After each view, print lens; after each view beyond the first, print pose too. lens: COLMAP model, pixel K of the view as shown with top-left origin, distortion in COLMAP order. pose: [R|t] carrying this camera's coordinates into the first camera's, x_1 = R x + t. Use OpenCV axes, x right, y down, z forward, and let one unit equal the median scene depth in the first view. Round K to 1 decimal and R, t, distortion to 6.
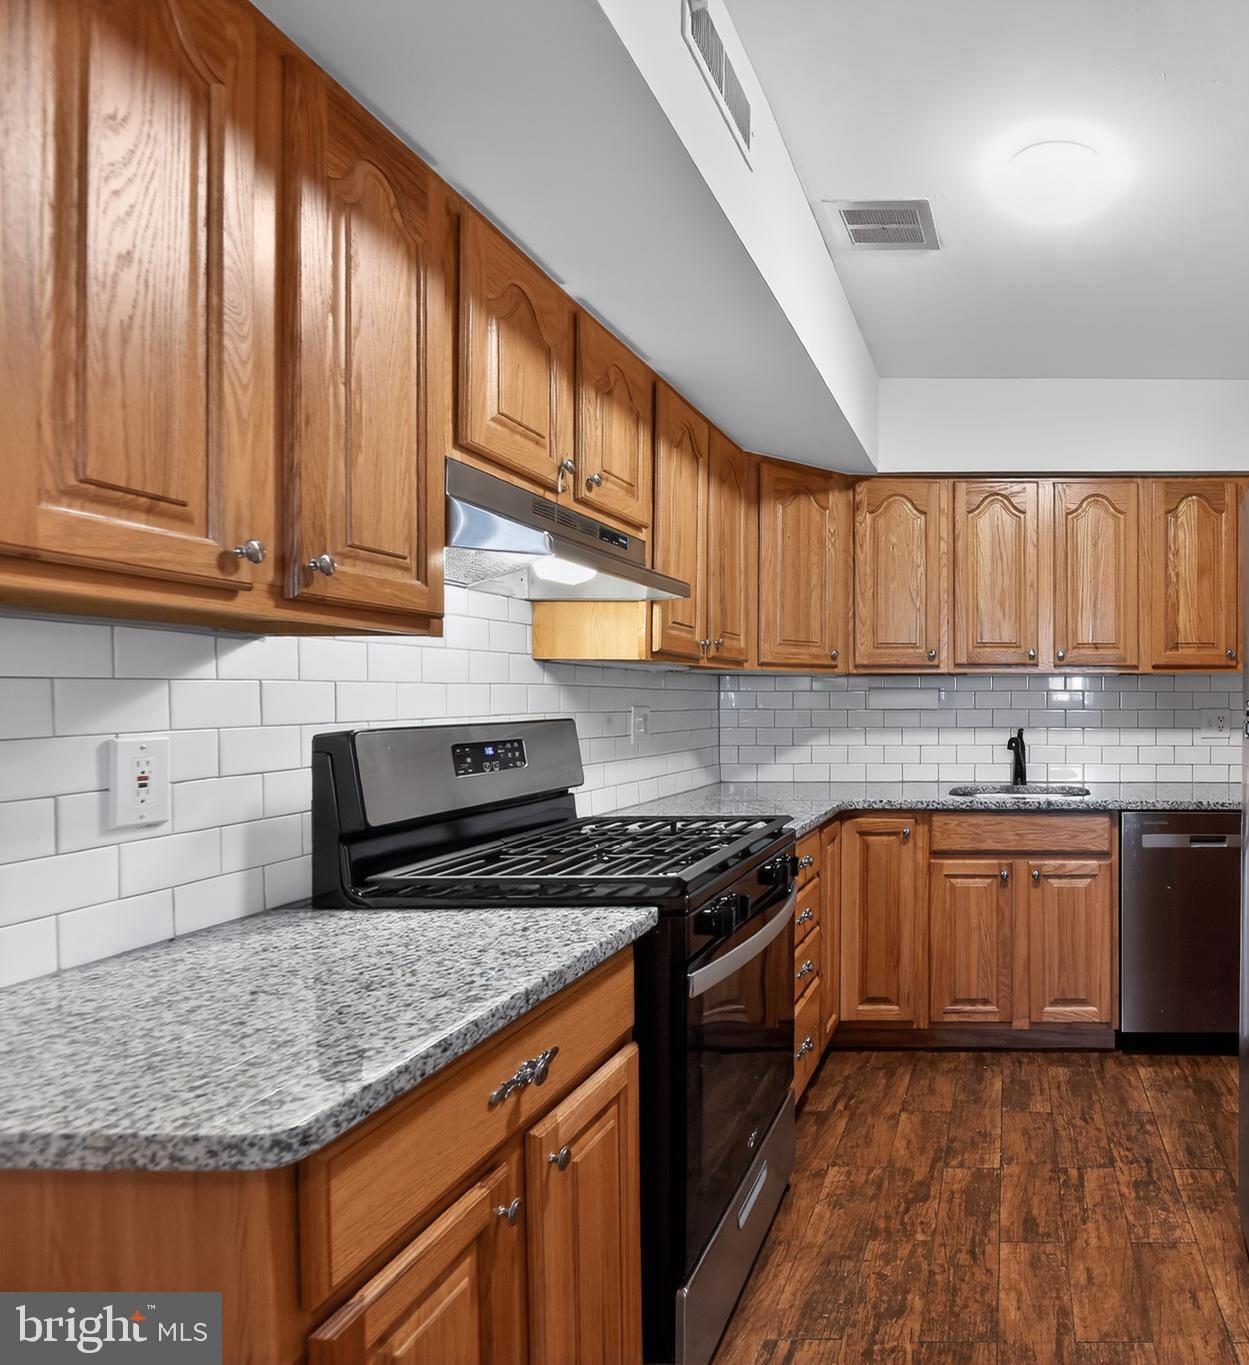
lens RADIAL K [[837.1, 0, 1010.5], [0, 837.1, 695.6], [0, 0, 1]] dist [-0.002737, -0.004809]
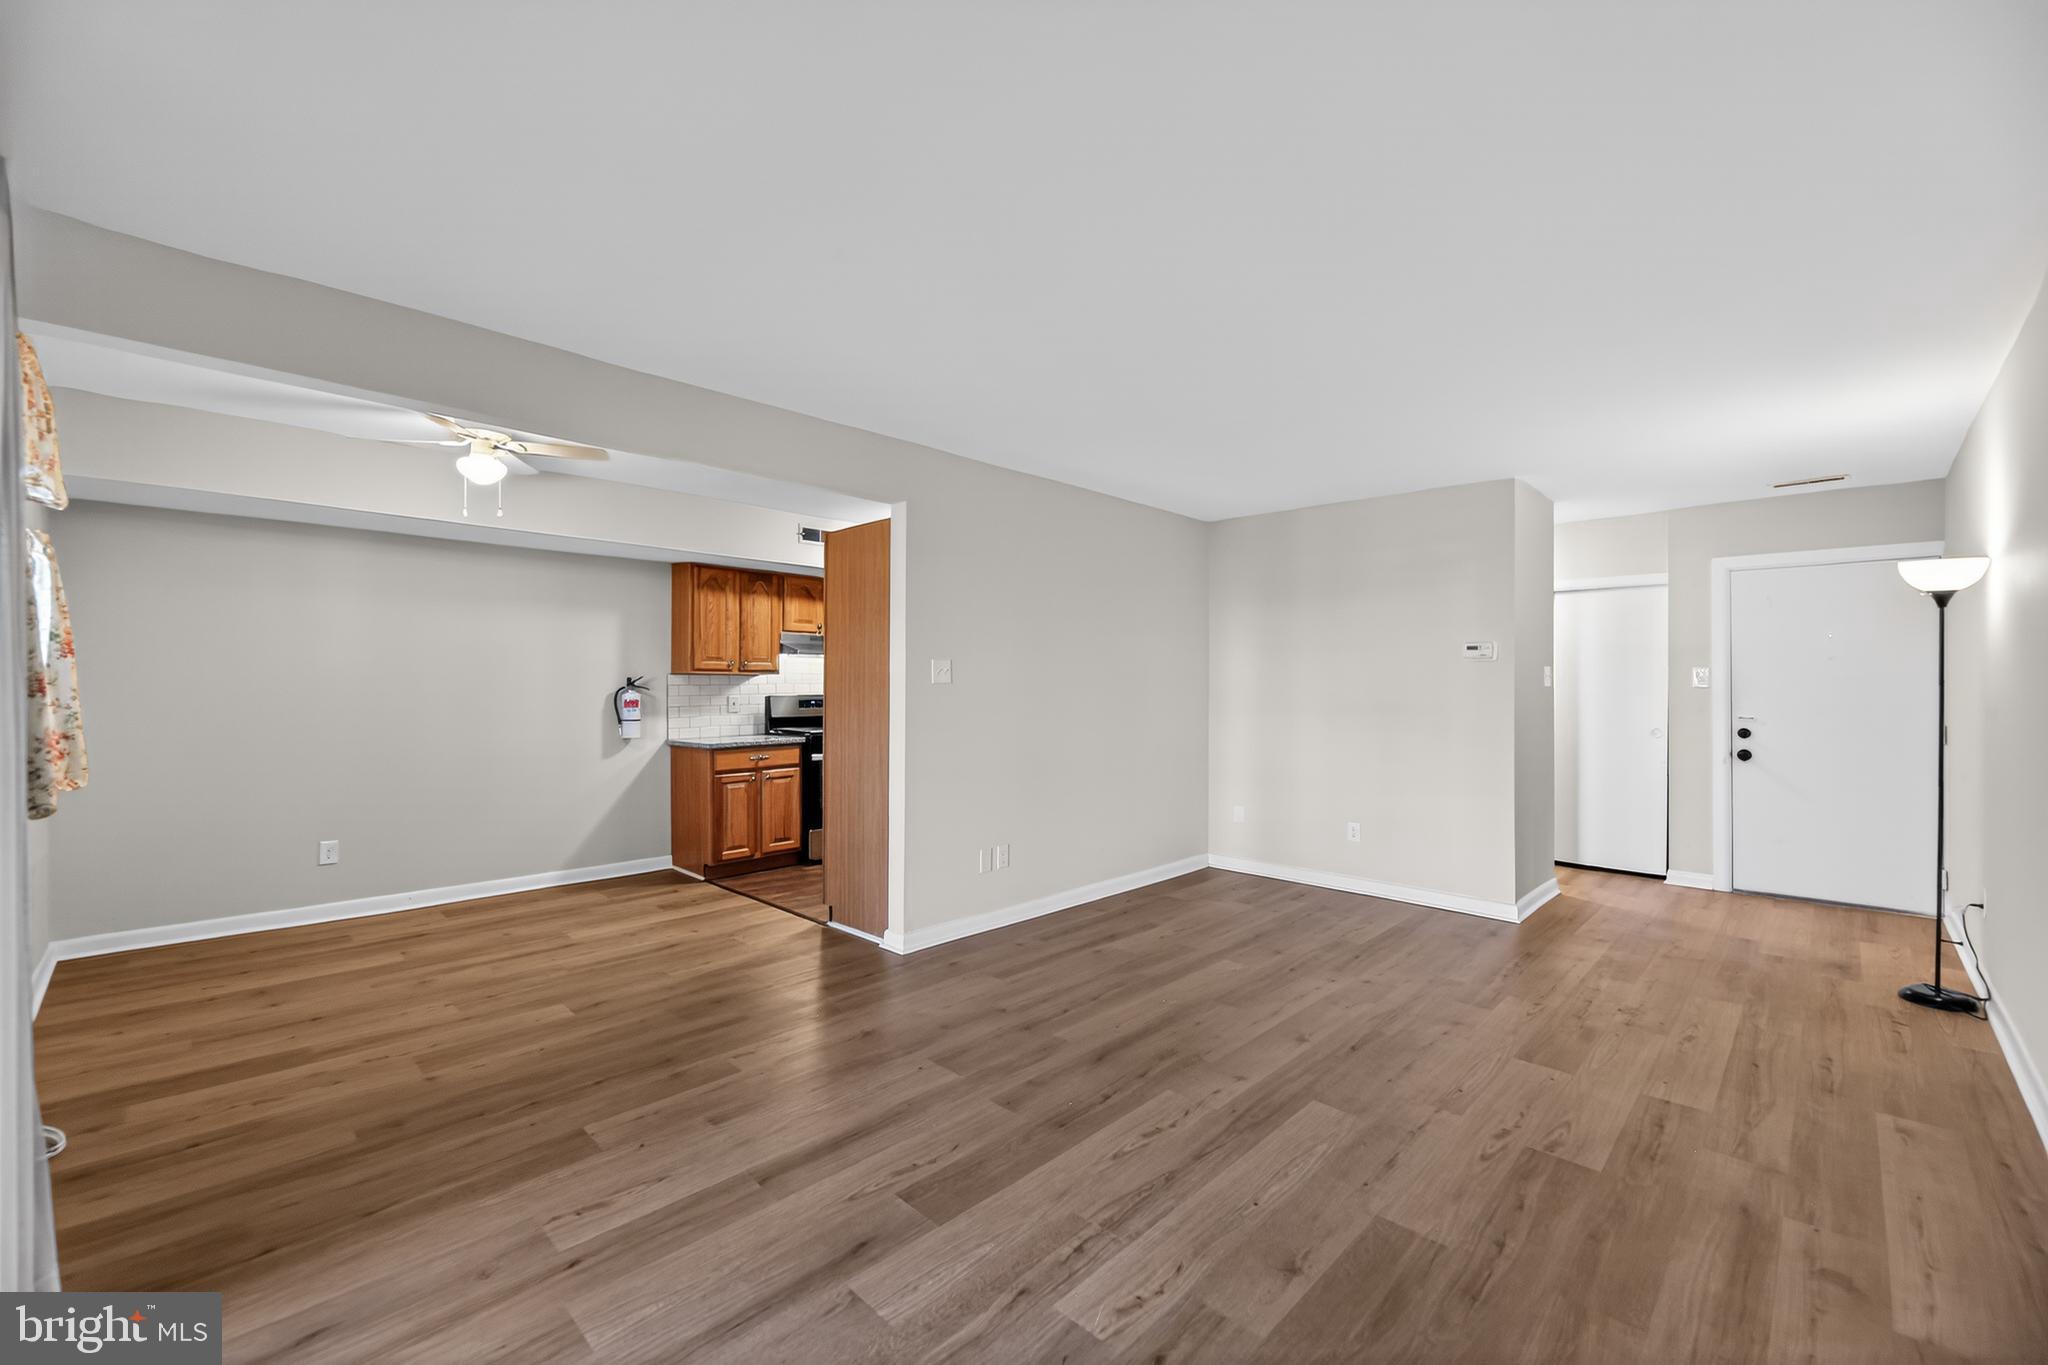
lens RADIAL K [[832.2, 0, 1014.6], [0, 832.2, 674.2], [0, 0, 1]] dist [0.004615, -0.005553]
pose [[0.716418, -0.005699, -0.697648, 1.617458], [-0.000578, 0.999961, -0.008762, -0.016944], [0.697671, 0.006681, 0.716387, -0.636958]]
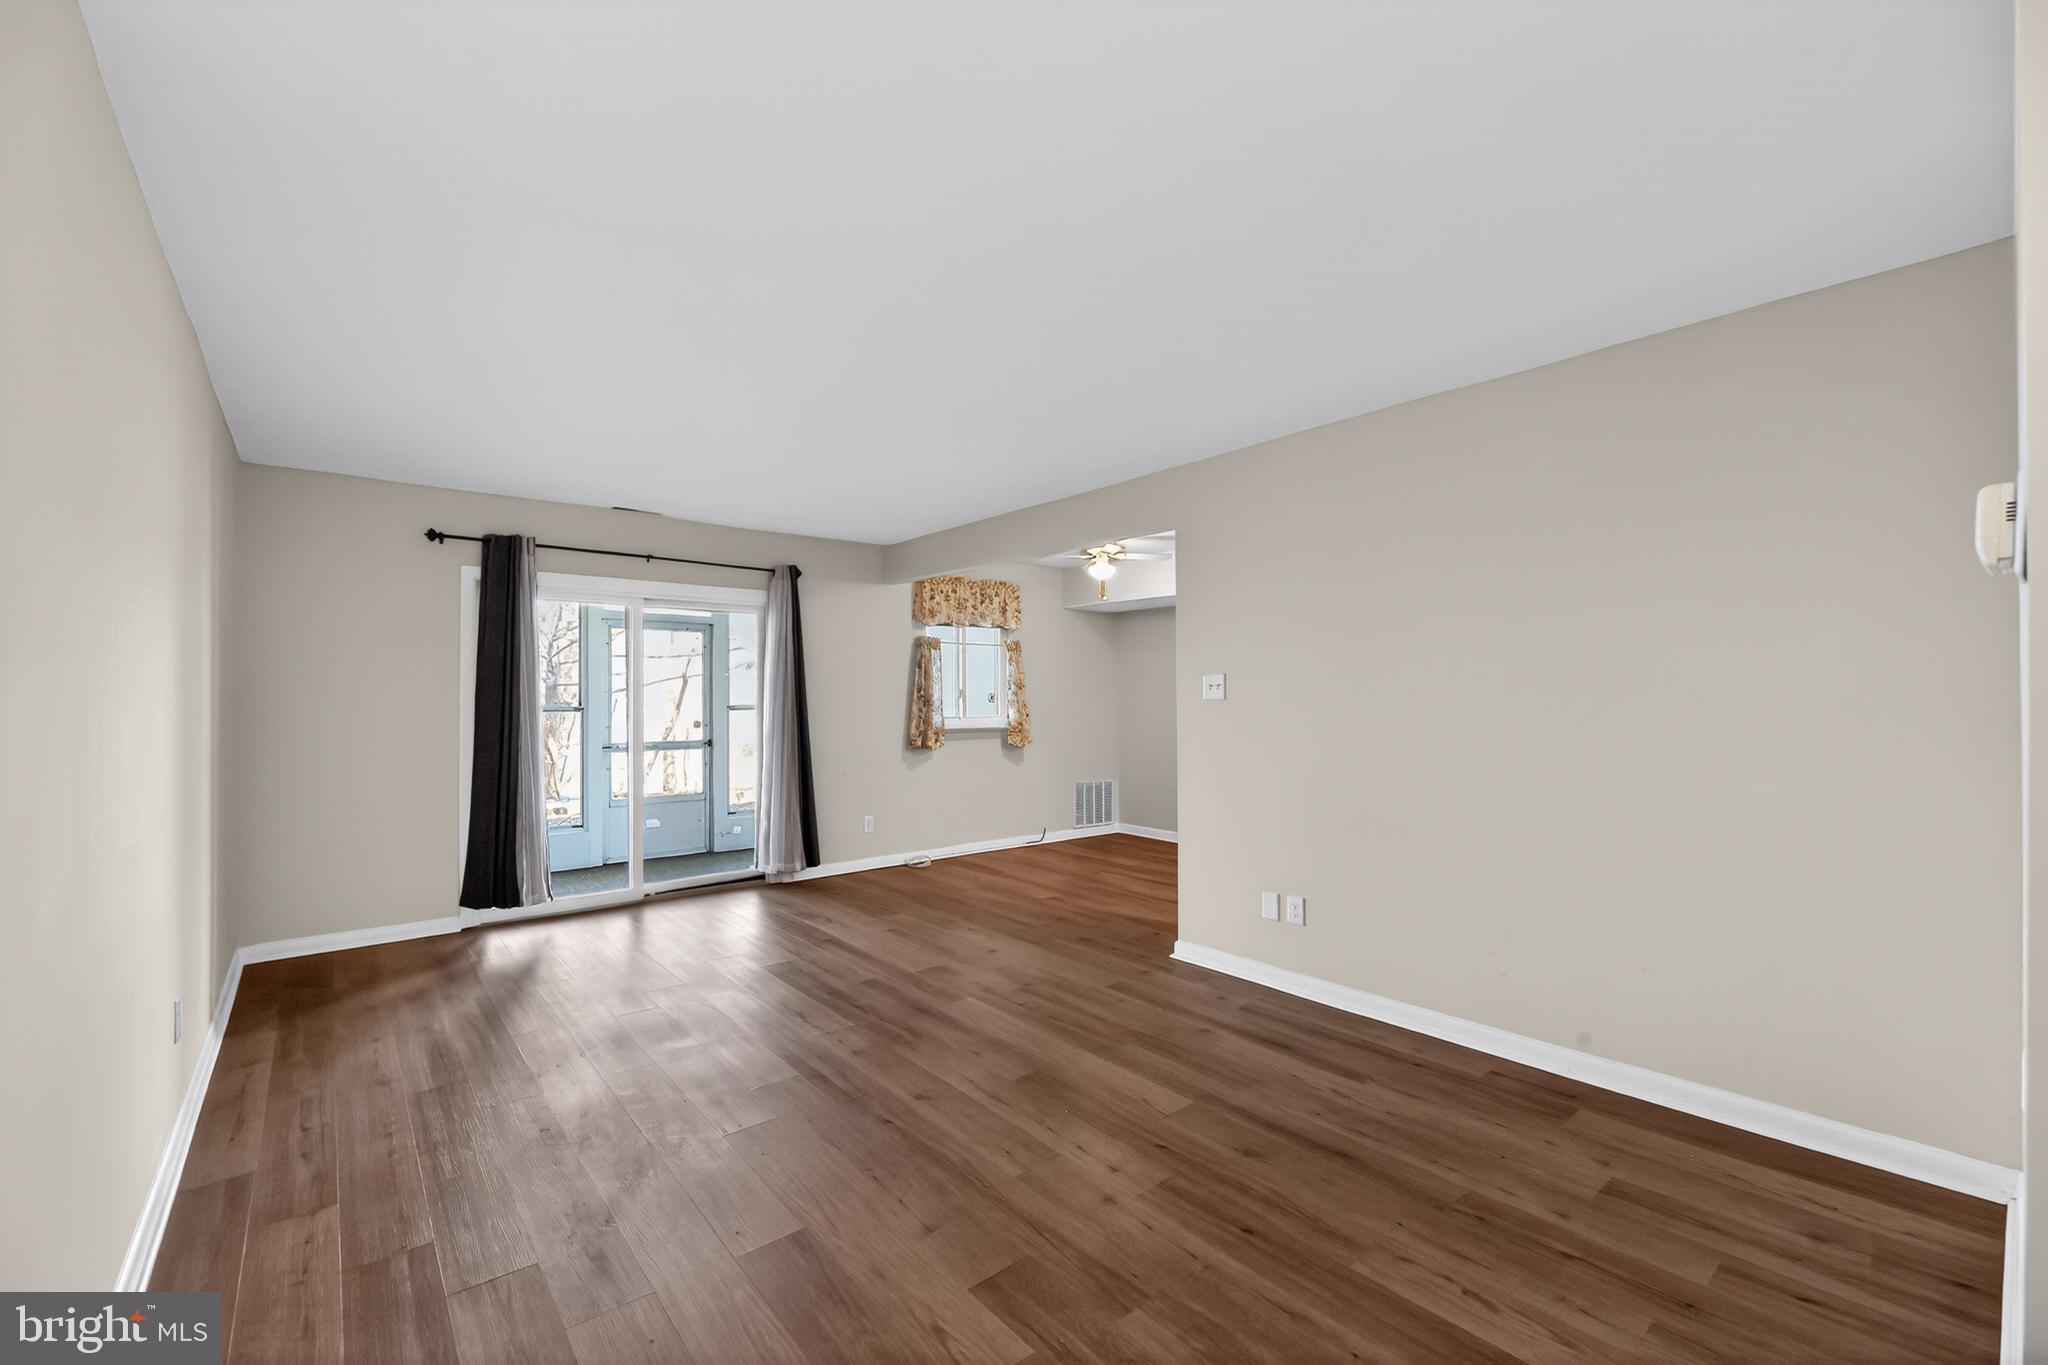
lens RADIAL K [[833.4, 0, 1014.8], [0, 833.4, 689.8], [0, 0, 1]] dist [-0.002955, -0.000616]
pose [[-0.765325, -0.003766, -0.643633, 1.666282], [0.008153, 0.999846, -0.015544, -0.009869], [0.643592, -0.017143, -0.765177, 1.201848]]
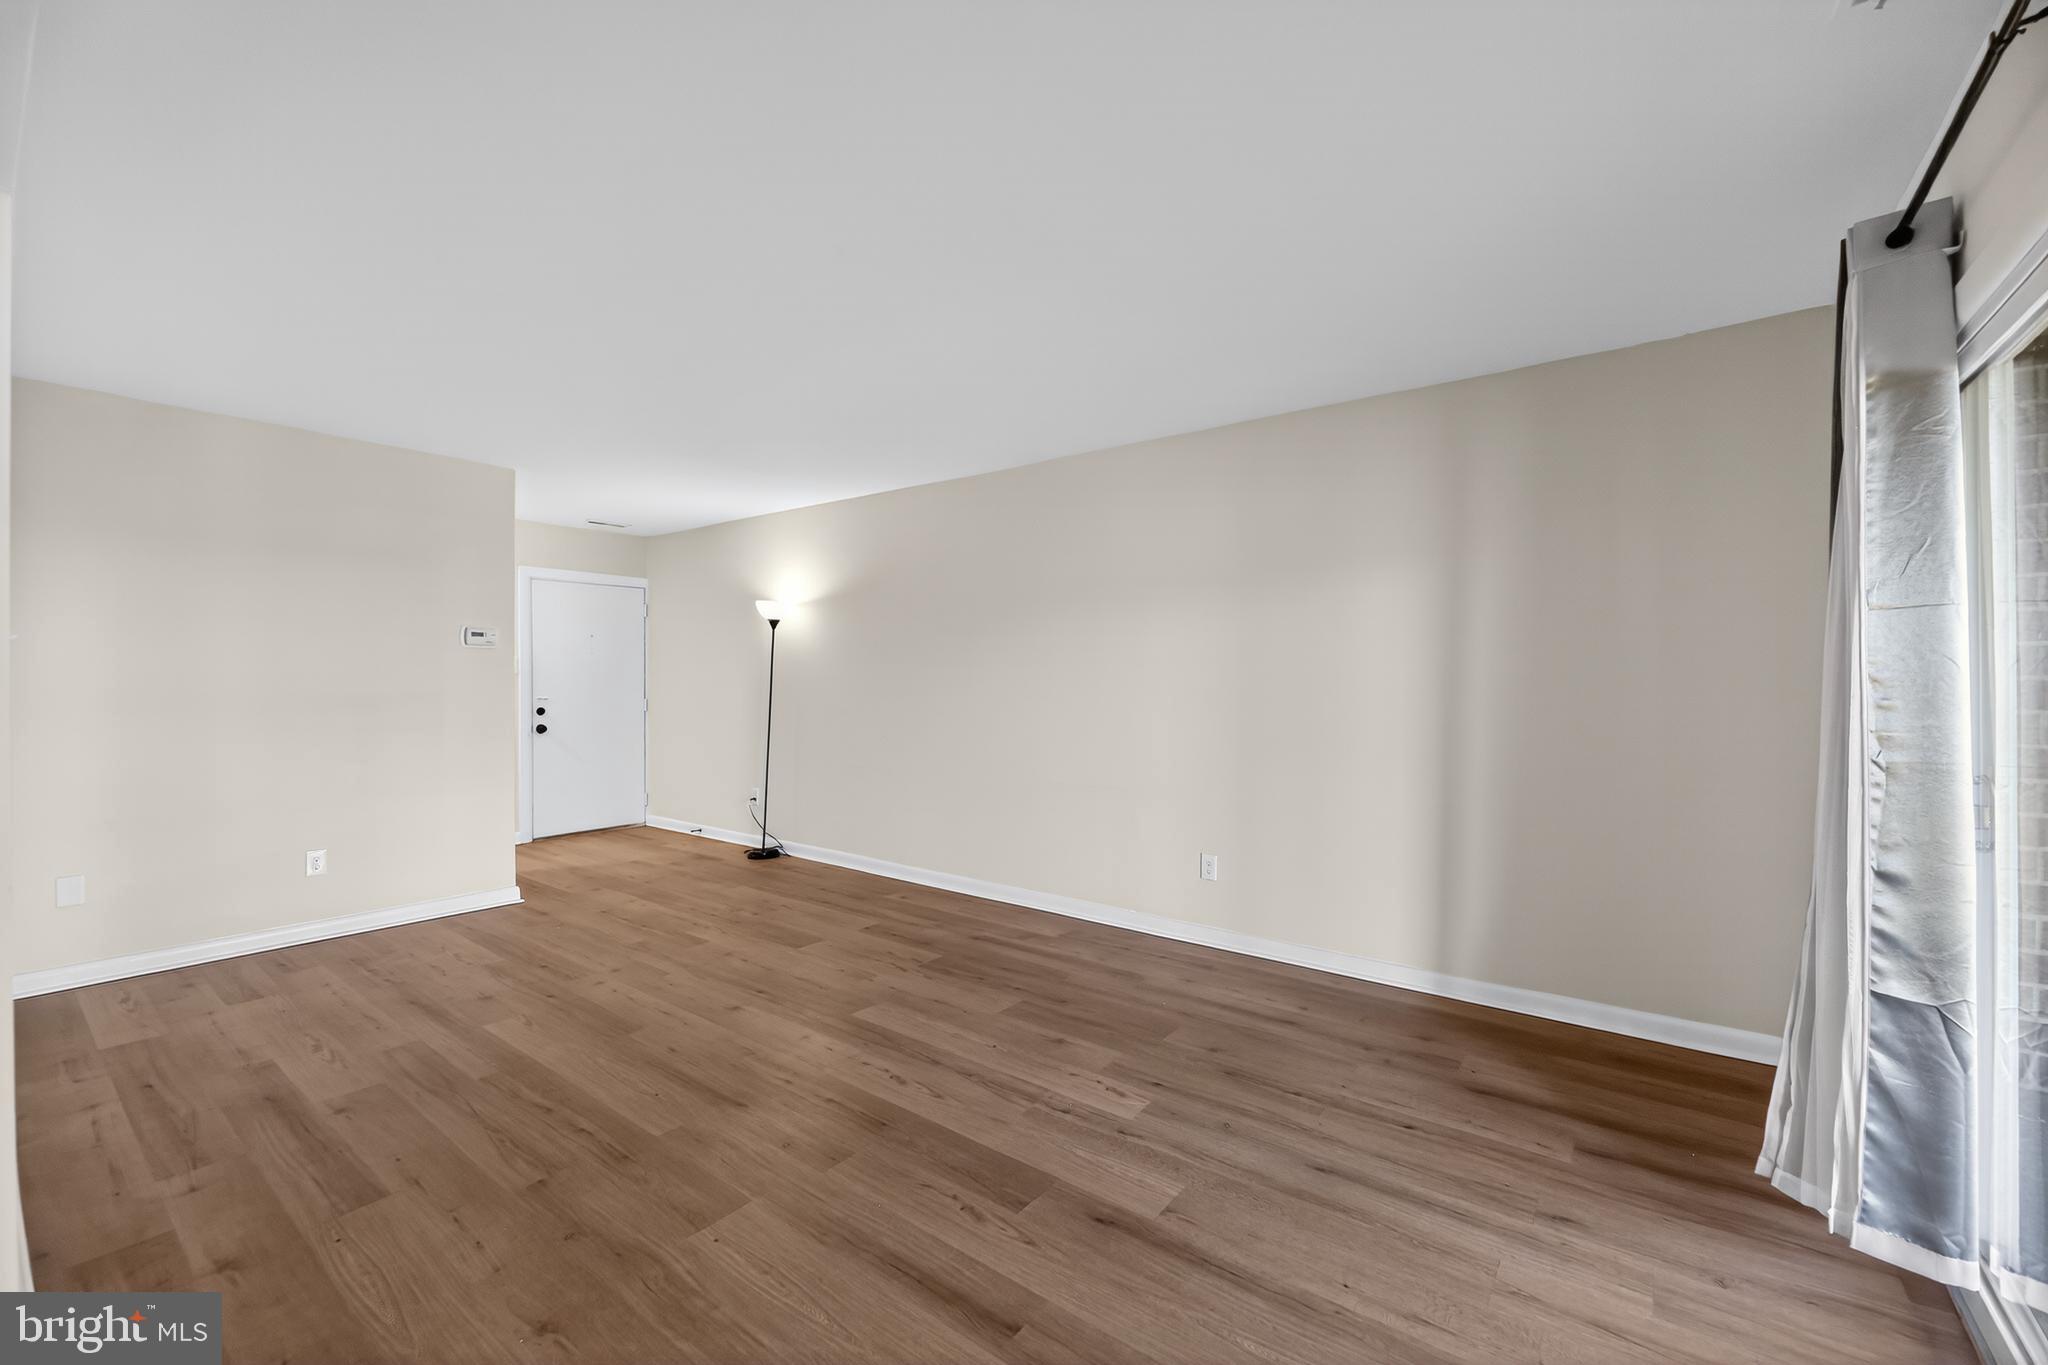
lens RADIAL K [[832.2, 0, 1014.6], [0, 832.2, 674.2], [0, 0, 1]] dist [0.004615, -0.005553]
pose [[0.605968, 0.001990, 0.795486, 0.458506], [-0.006656, 0.999975, 0.002568, -0.017732], [-0.795461, -0.006851, 0.605966, -0.597980]]
